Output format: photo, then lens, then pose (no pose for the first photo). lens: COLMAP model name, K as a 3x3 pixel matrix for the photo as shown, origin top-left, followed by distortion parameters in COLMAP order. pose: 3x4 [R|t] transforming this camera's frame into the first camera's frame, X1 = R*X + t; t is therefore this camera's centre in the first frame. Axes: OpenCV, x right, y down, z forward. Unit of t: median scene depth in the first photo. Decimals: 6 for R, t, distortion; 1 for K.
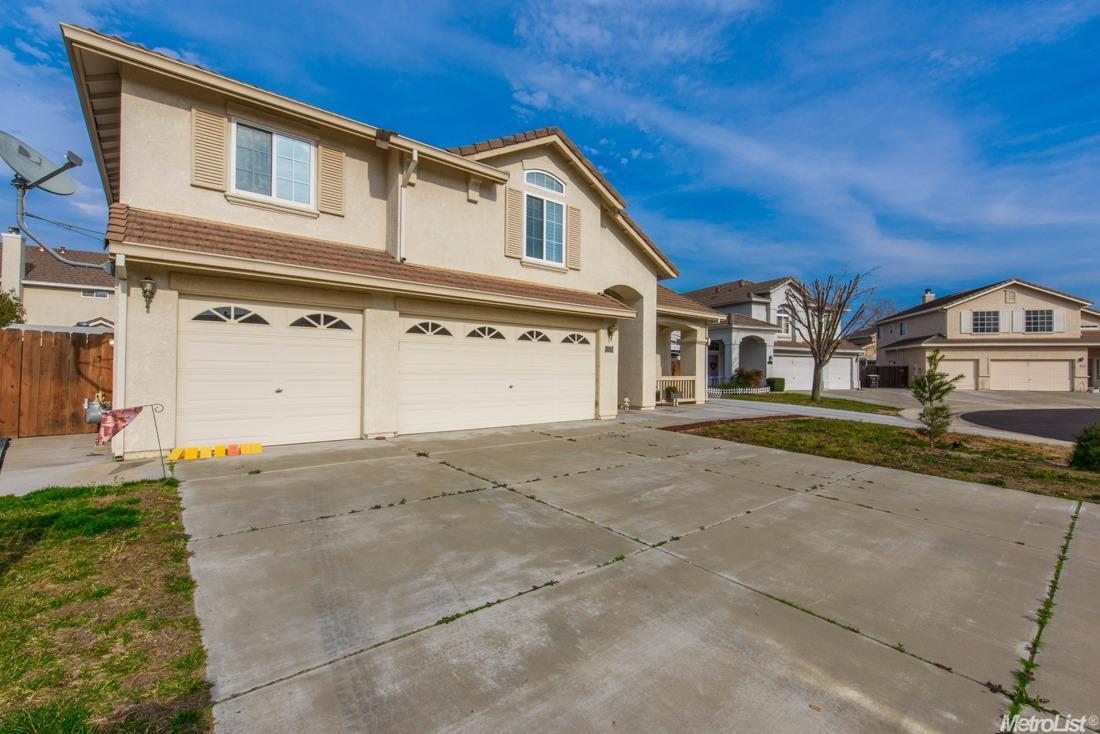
lens RADIAL K [[474.9, 0, 554.0], [0, 474.9, 367.1], [0, 0, 1]] dist [0.000298, -0.000630]
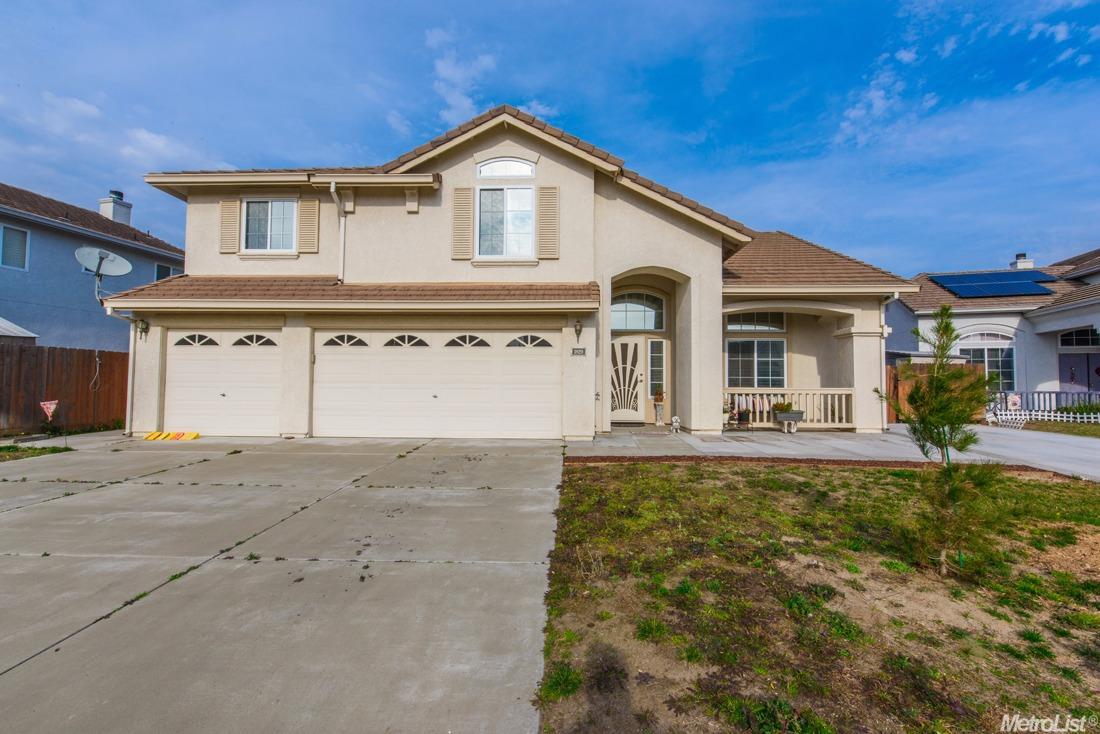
lens RADIAL K [[474.9, 0, 554.0], [0, 474.9, 367.1], [0, 0, 1]] dist [0.000298, -0.000630]
pose [[0.743834, -0.031459, -0.667623, 0.689767], [0.007145, 0.999209, -0.039123, 0.021284], [0.668326, 0.024330, 0.743471, 0.438762]]
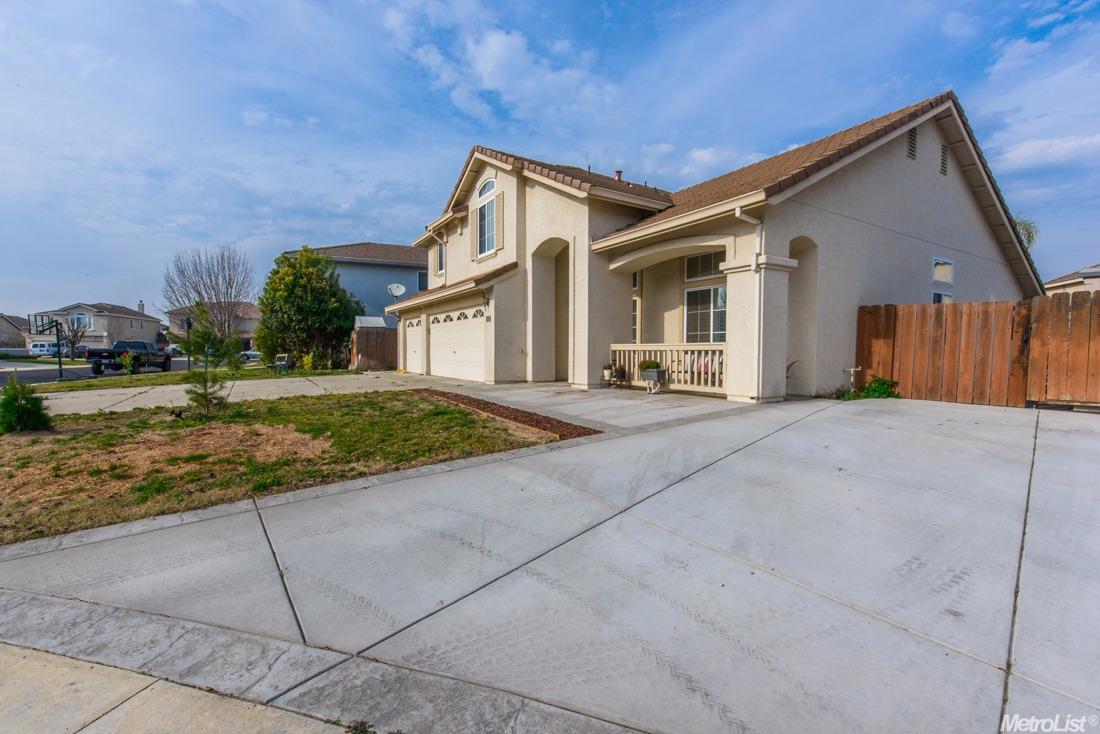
lens RADIAL K [[474.9, 0, 554.0], [0, 474.9, 367.1], [0, 0, 1]] dist [0.000298, -0.000630]
pose [[-0.127534, 0.021264, -0.991606, 1.300941], [0.001588, 0.999773, 0.021235, 0.054640], [0.991833, 0.001134, -0.127539, 1.446416]]
